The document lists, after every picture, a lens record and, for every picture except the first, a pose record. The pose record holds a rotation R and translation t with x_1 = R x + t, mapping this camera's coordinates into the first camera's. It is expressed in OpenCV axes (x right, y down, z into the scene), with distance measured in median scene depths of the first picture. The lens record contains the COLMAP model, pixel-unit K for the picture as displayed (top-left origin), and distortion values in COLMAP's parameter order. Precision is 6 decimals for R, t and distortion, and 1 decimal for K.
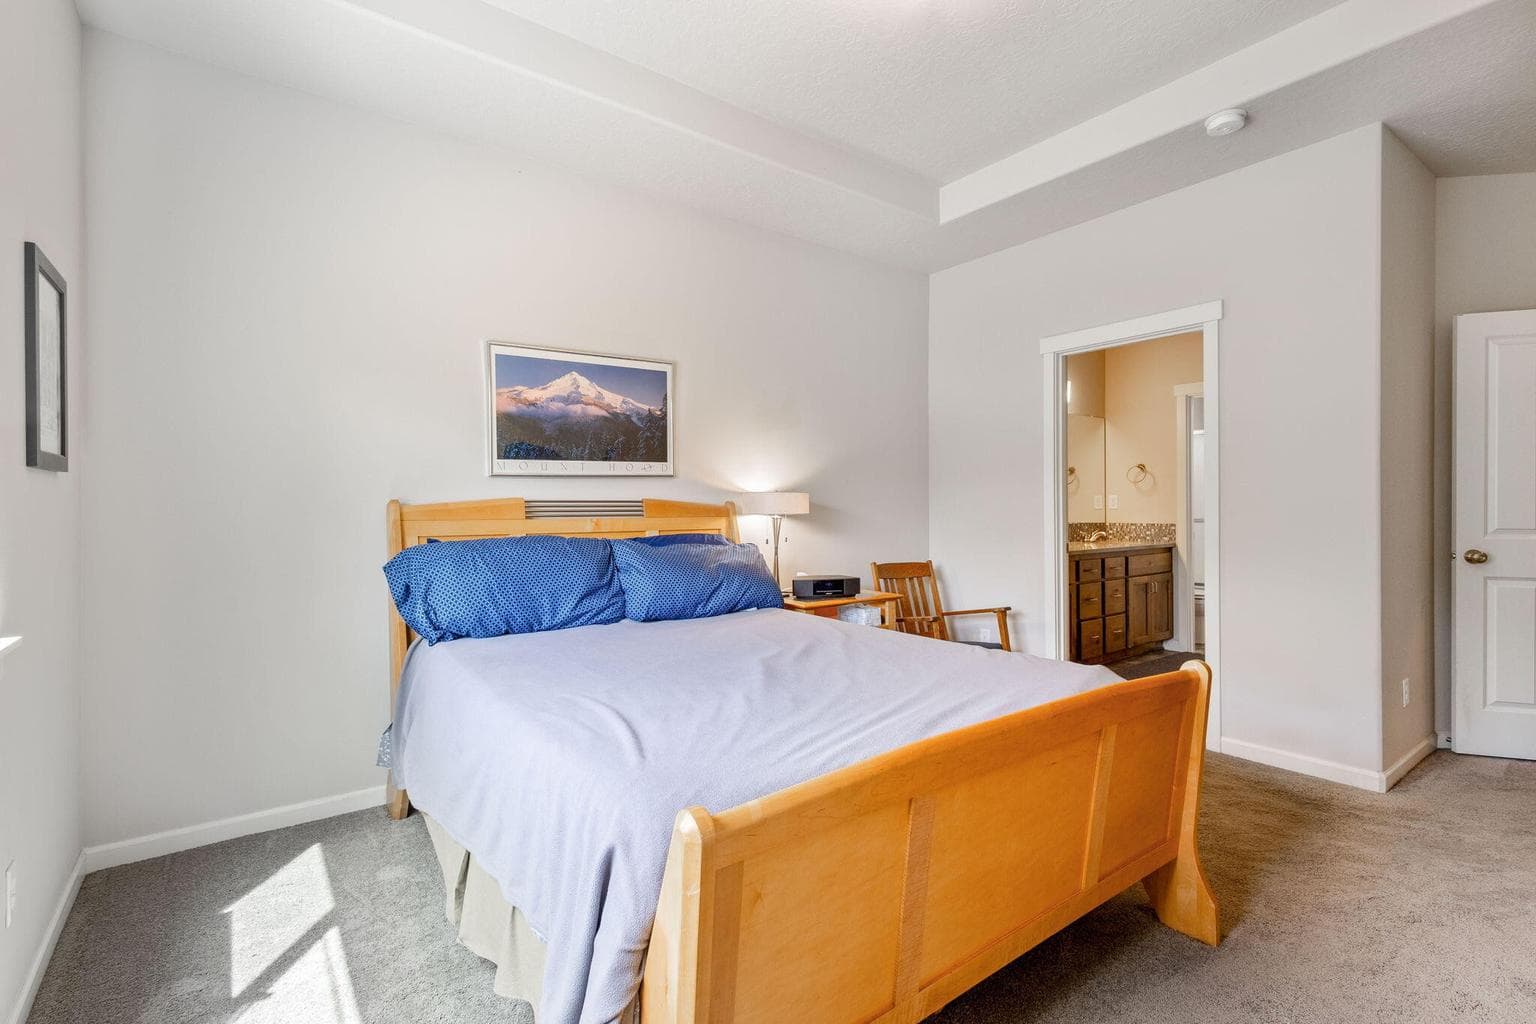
lens RADIAL K [[701.0, 0, 768.0], [0, 701.0, 512.0], [0, 0, 1]] dist [0.002036, -0.000363]
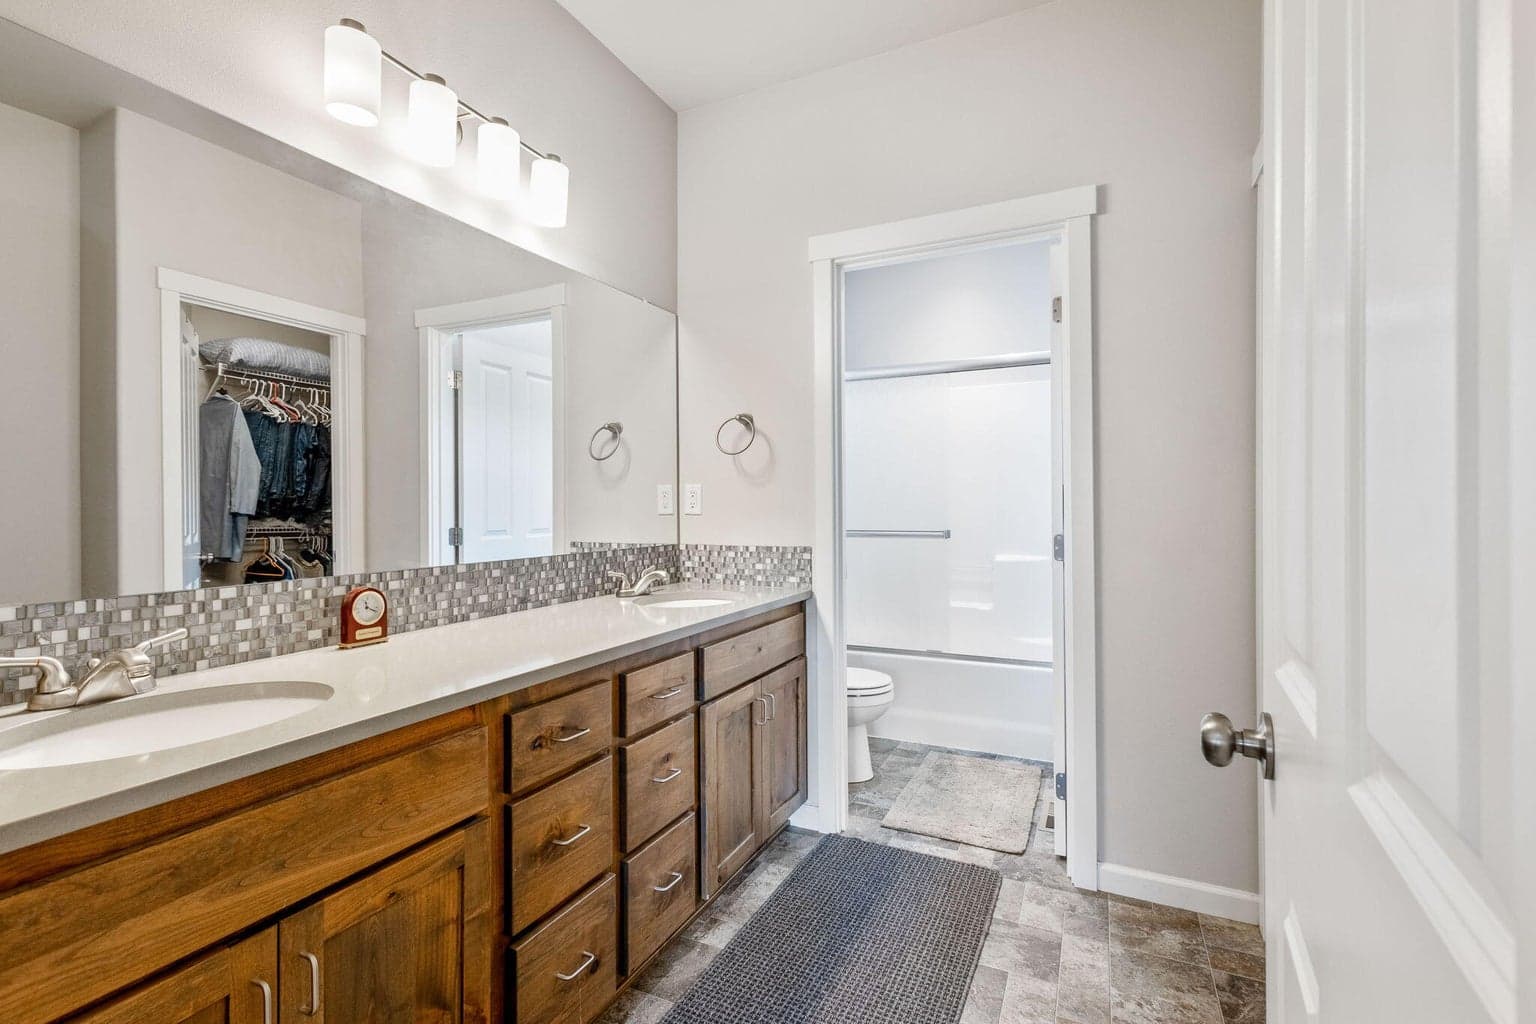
lens RADIAL K [[701.0, 0, 768.0], [0, 701.0, 512.0], [0, 0, 1]] dist [0.002036, -0.000363]
pose [[0.885715, 0.000858, 0.464228, 0.359254], [-0.000173, 0.999999, -0.001517, -0.005535], [-0.464229, 0.001263, 0.885714, 0.636451]]
